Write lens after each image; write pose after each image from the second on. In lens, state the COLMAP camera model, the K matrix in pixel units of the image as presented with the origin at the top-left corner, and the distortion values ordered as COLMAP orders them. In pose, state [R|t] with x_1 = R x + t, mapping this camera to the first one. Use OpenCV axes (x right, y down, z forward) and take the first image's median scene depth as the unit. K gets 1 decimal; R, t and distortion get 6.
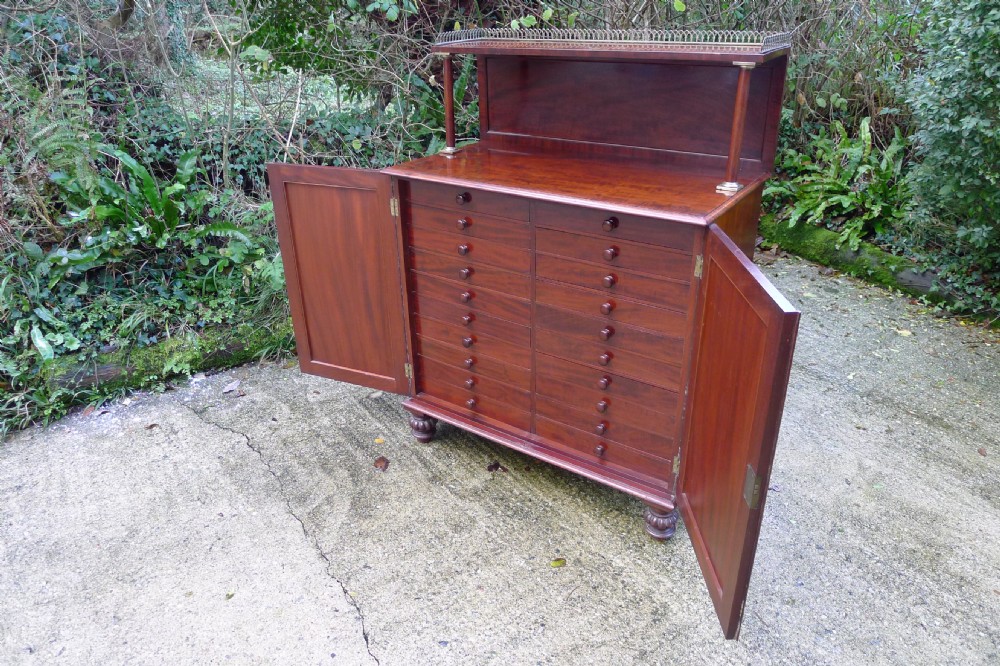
lens RADIAL K [[684.0, 0, 496.4], [0, 684.0, 336.1], [0, 0, 1]] dist [-0.056140, 0.011084]
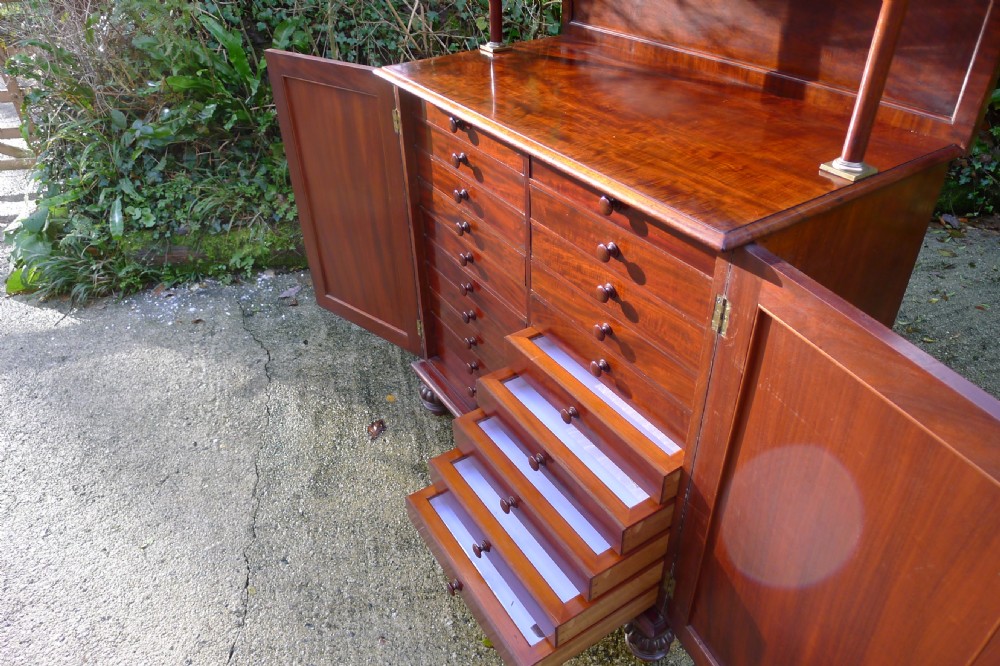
lens RADIAL K [[683.3, 0, 491.5], [0, 683.3, 338.5], [0, 0, 1]] dist [-0.058173, 0.017773]
pose [[0.918631, 0.219823, -0.328322, 0.181144], [-0.160185, 0.966796, 0.199114, -0.094439], [0.361190, -0.130320, 0.923341, 0.244601]]
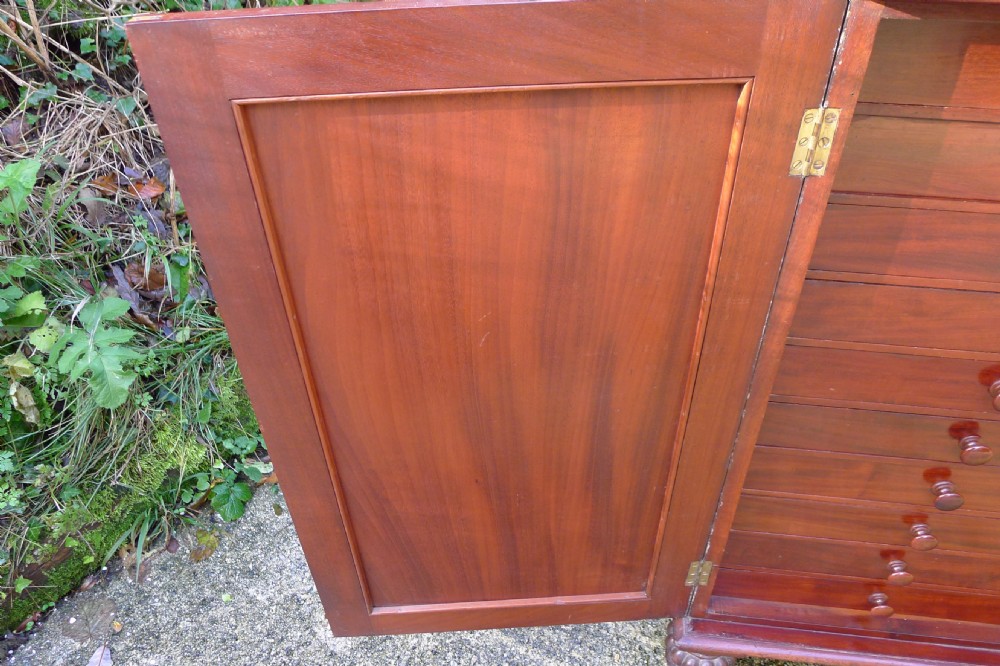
lens RADIAL K [[683.5, 0, 503.8], [0, 683.5, 337.3], [0, 0, 1]] dist [-0.059763, 0.016295]
pose [[0.896772, -0.271740, 0.349225, -0.268962], [0.196863, 0.951823, 0.235112, -0.152393], [-0.396290, -0.142092, 0.907064, 0.614499]]
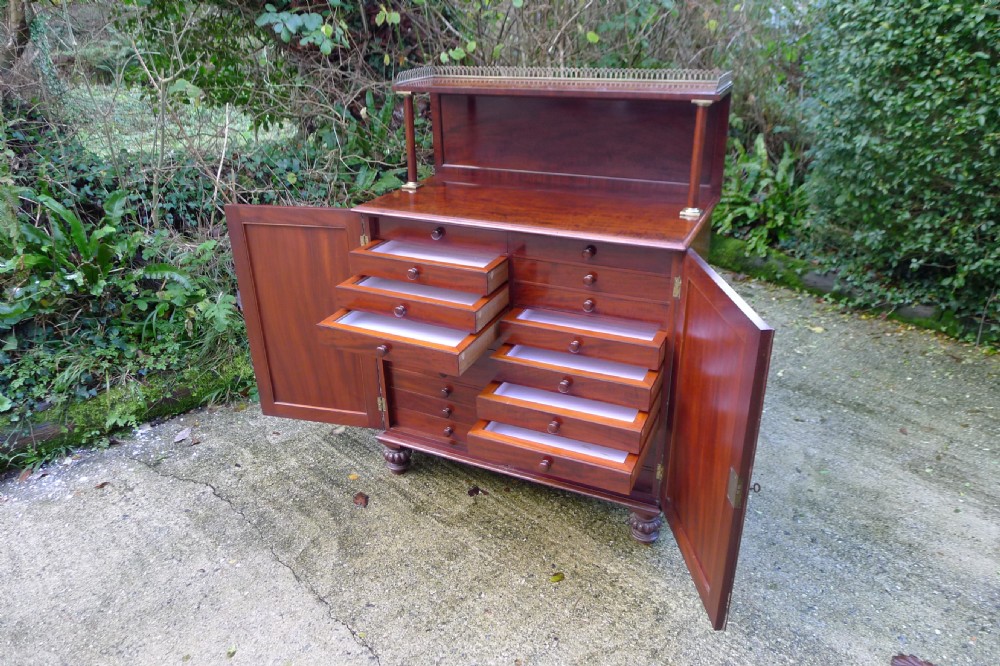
lens RADIAL K [[683.6, 0, 502.9], [0, 683.6, 330.3], [0, 0, 1]] dist [-0.058602, 0.010167]
pose [[0.984642, -0.069331, 0.160229, -0.089788], [0.074489, 0.996872, -0.026408, -0.014497], [-0.157897, 0.037938, 0.986726, -0.016089]]
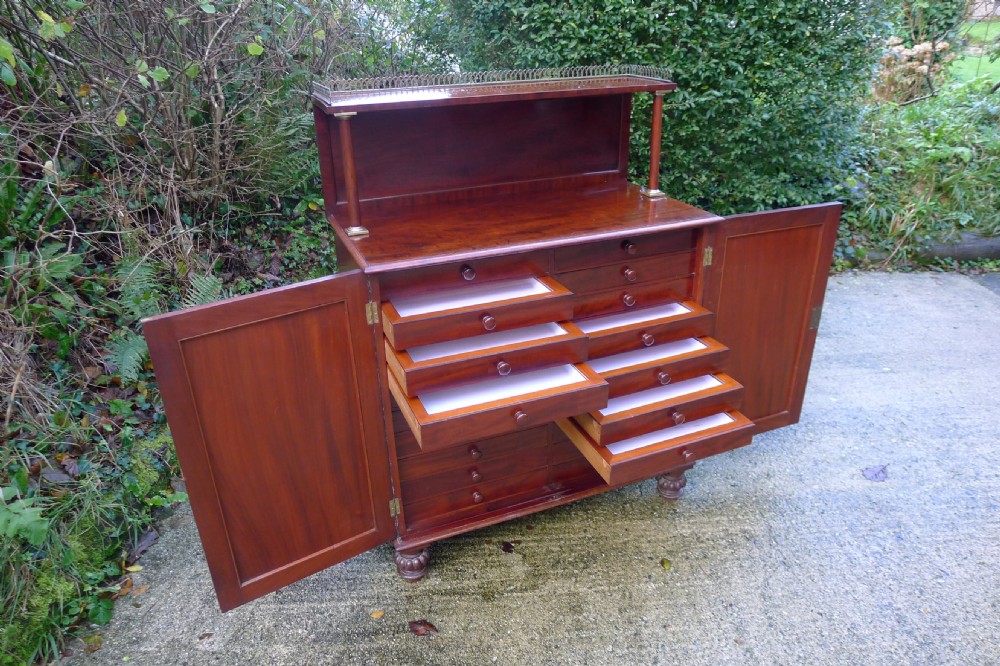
lens RADIAL K [[683.5, 0, 503.8], [0, 683.5, 337.3], [0, 0, 1]] dist [-0.059763, 0.016295]
pose [[0.537087, -0.347841, 0.768469, -0.506337], [0.382517, 0.912397, 0.145646, -0.165616], [-0.751810, 0.215728, 0.623092, 0.314151]]
